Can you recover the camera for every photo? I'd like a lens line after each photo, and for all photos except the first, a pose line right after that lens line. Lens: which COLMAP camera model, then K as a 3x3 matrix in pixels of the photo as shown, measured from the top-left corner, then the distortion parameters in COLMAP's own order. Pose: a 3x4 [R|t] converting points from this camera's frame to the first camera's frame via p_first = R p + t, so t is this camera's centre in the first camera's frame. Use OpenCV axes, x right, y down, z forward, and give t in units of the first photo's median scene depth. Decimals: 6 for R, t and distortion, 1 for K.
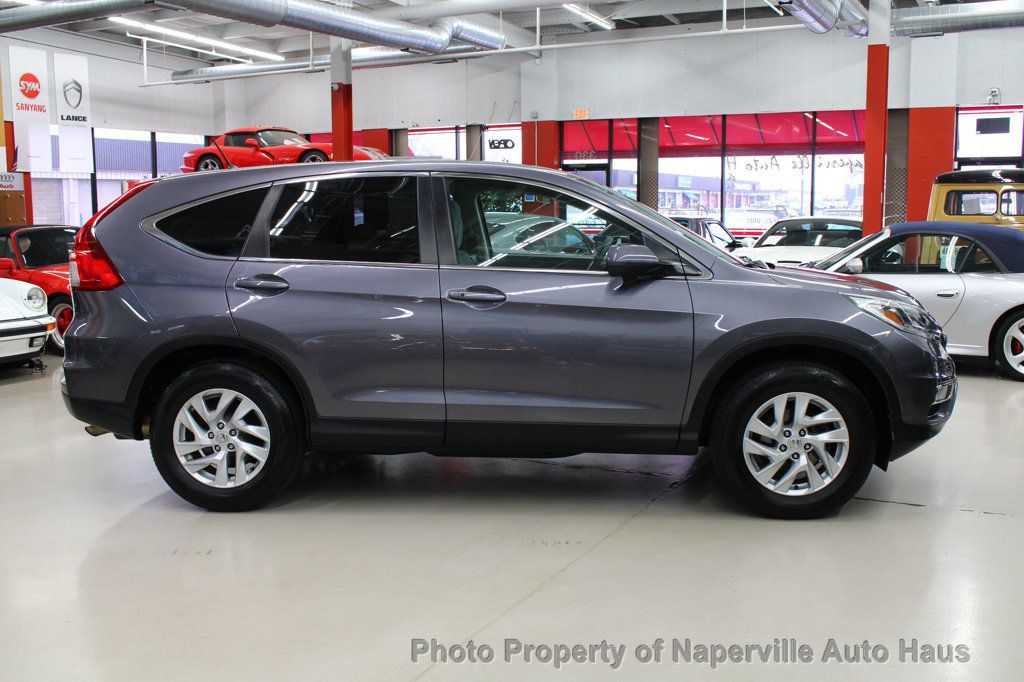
lens RADIAL K [[1008.7, 0, 512.0], [0, 1008.7, 341.0], [0, 0, 1]] dist [-0.080084, 0.020352]
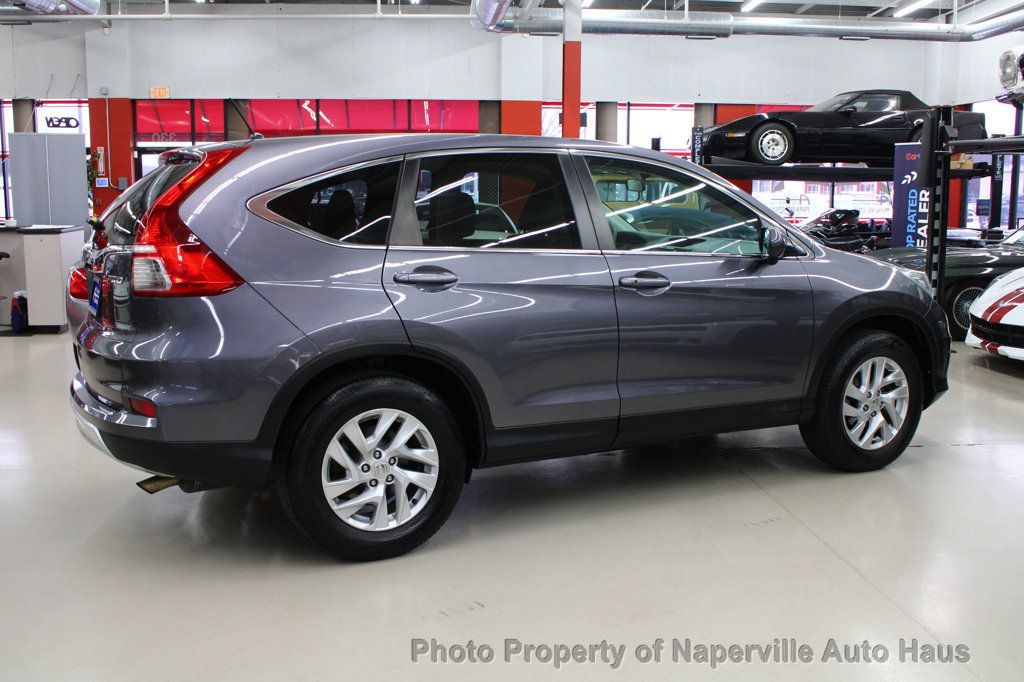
lens RADIAL K [[1008.7, 0, 512.0], [0, 1008.7, 341.0], [0, 0, 1]] dist [-0.080084, 0.020352]
pose [[0.849520, -0.069146, 0.523005, -0.235419], [0.063110, 0.997574, 0.029377, -0.009116], [-0.523768, 0.008051, 0.851823, 0.095265]]
